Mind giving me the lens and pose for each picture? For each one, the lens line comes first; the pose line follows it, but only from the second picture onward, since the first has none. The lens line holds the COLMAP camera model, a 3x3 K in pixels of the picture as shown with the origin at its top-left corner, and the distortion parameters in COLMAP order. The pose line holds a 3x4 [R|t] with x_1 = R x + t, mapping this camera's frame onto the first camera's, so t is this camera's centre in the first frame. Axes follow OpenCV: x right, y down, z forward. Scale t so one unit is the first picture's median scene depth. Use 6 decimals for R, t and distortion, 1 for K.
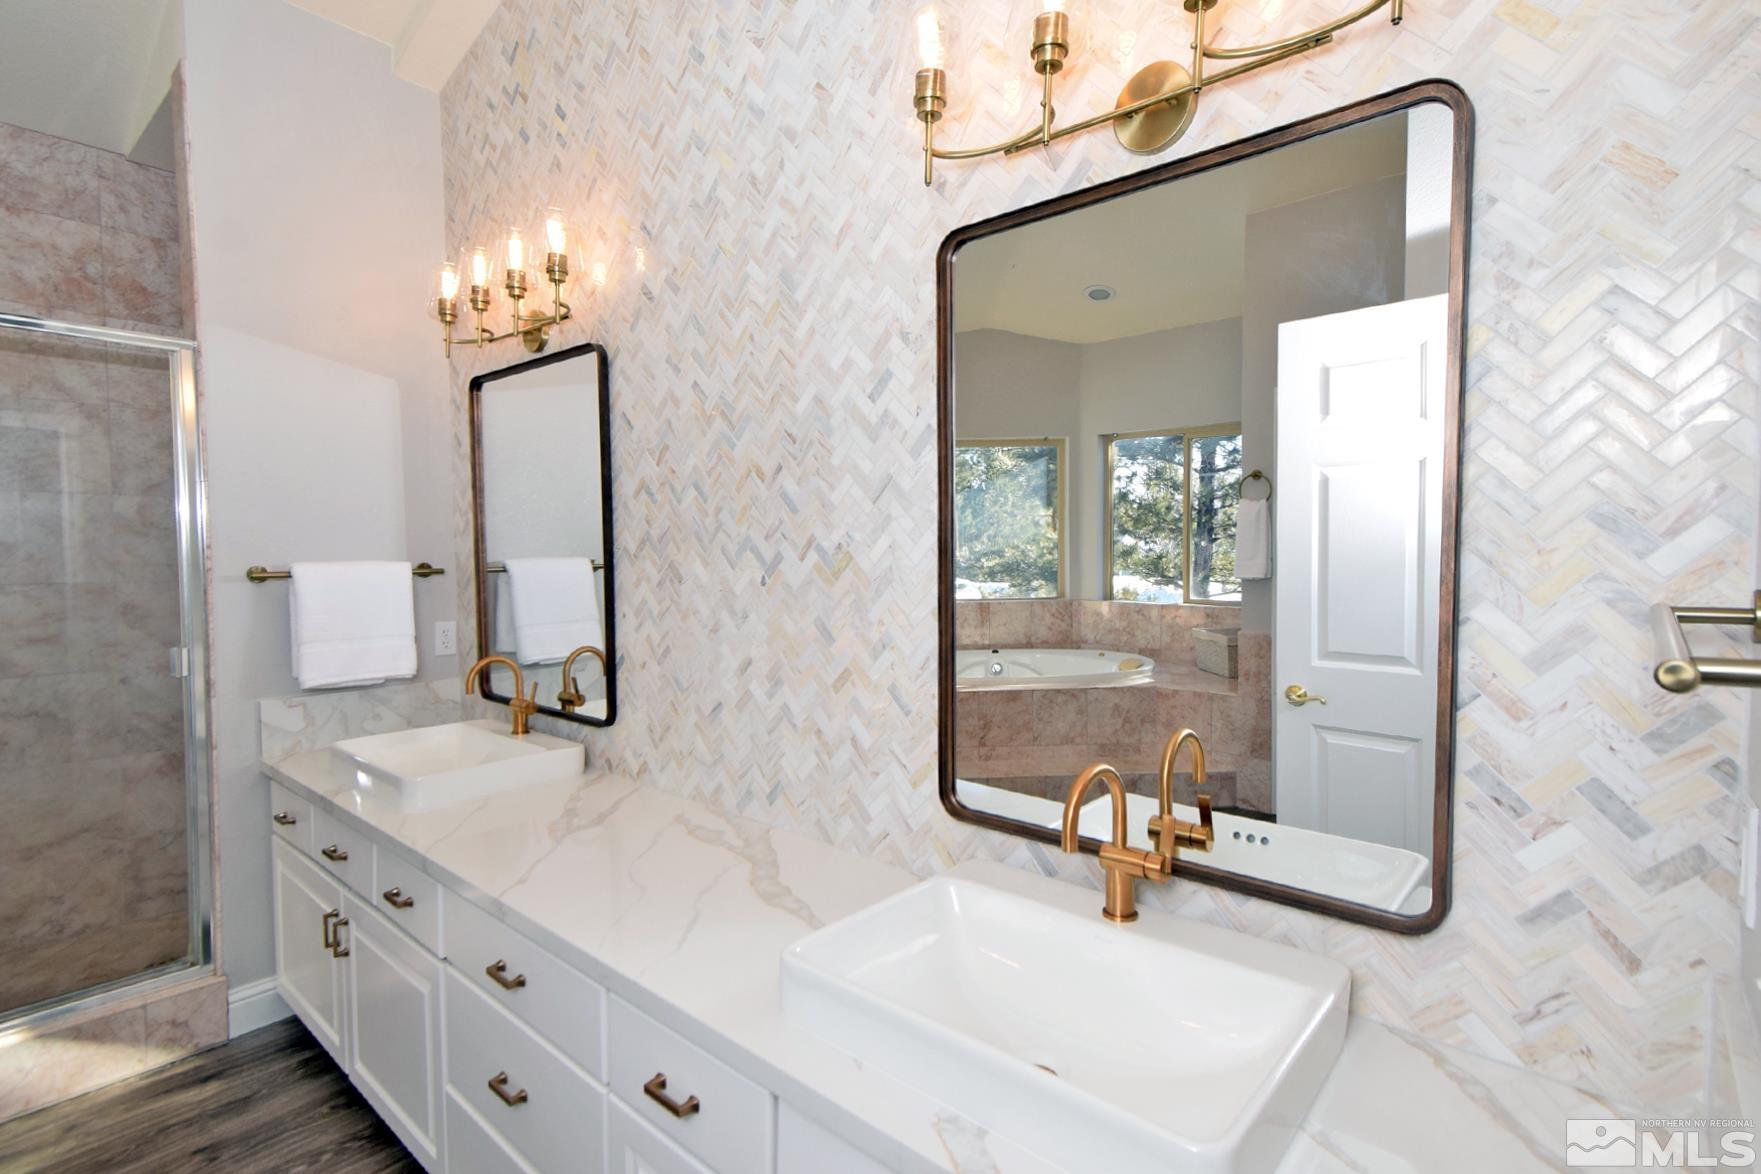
lens RADIAL K [[855.3, 0, 880.0], [0, 855.3, 591.9], [0, 0, 1]] dist [-0.002718, 0.000147]
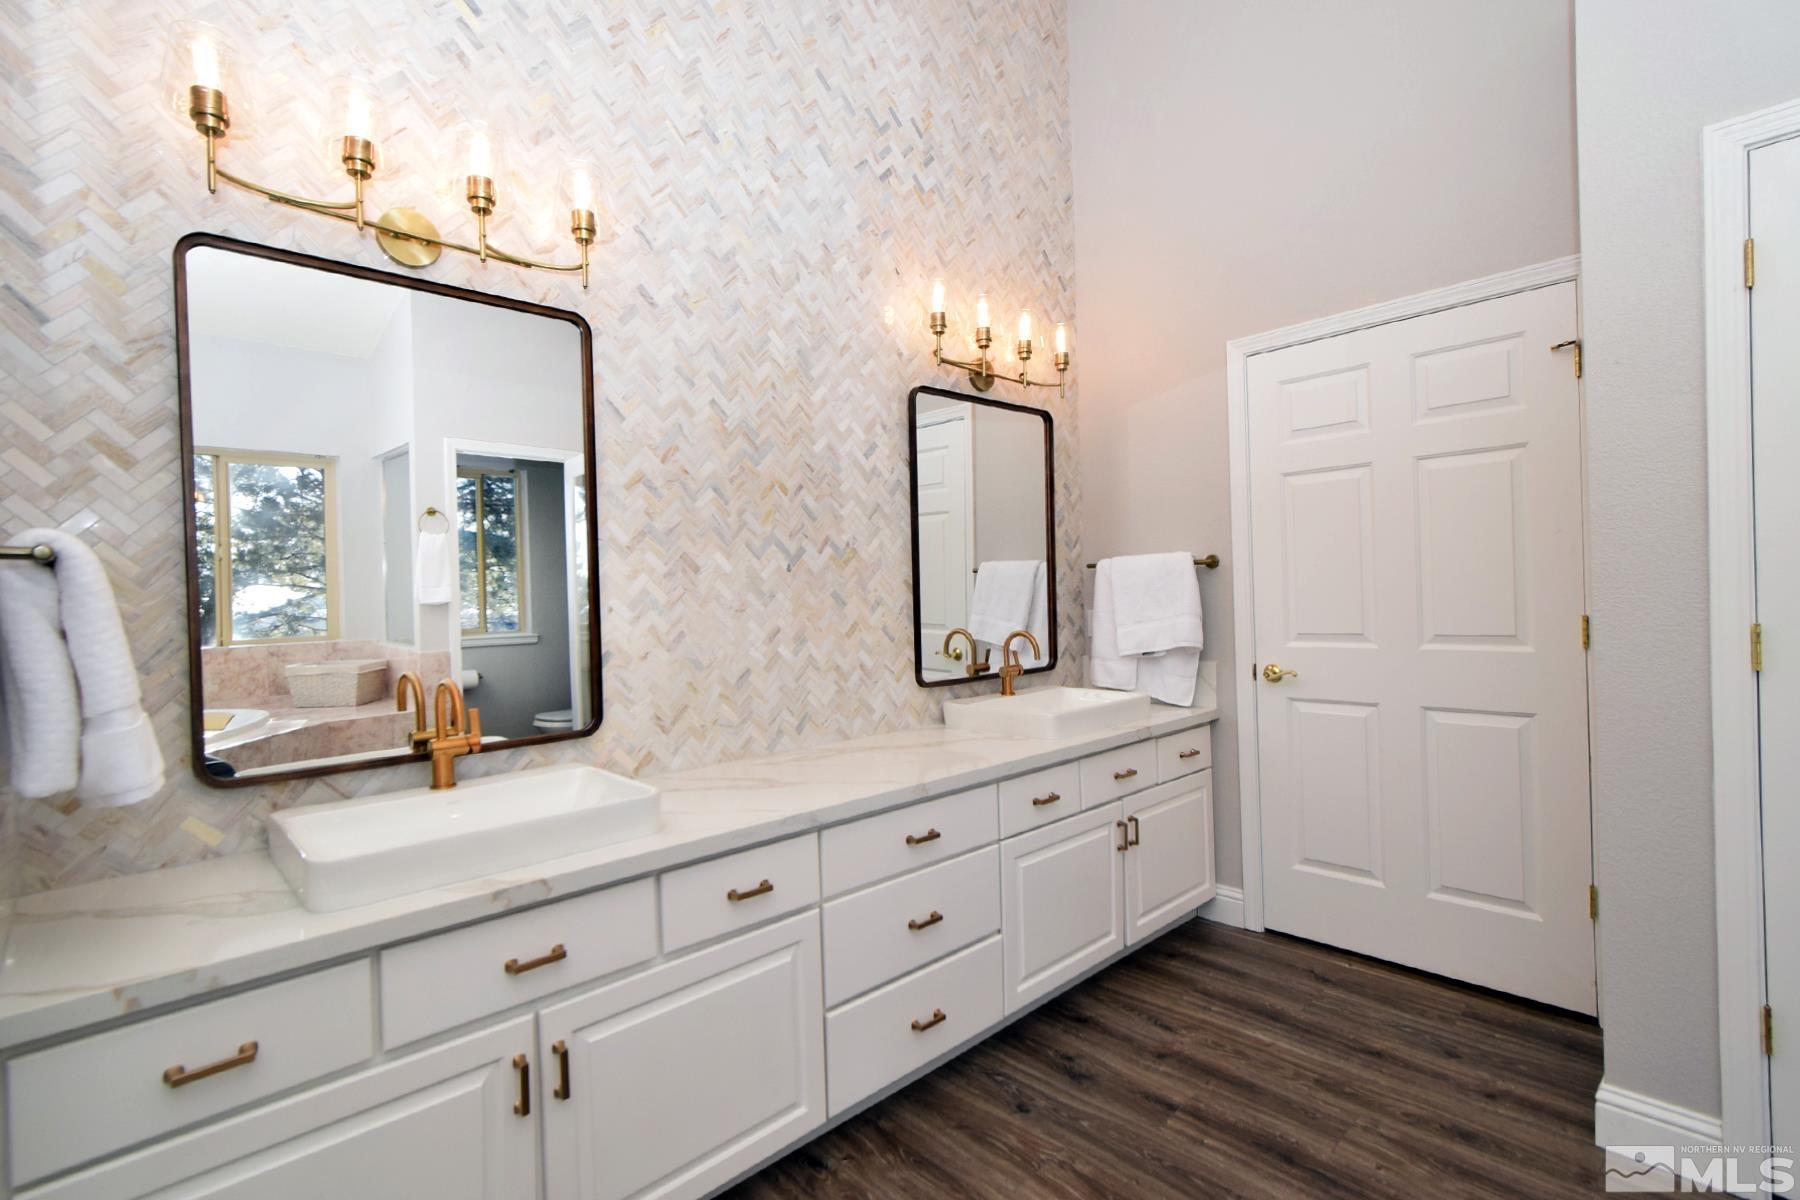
lens RADIAL K [[827.8, 0, 903.9], [0, 827.8, 595.1], [0, 0, 1]] dist [-0.002459, 0.000755]
pose [[0.086956, -0.009311, 0.996169, -1.436889], [0.074929, 0.997185, 0.002780, 0.040169], [-0.993390, 0.074400, 0.087409, 0.716129]]
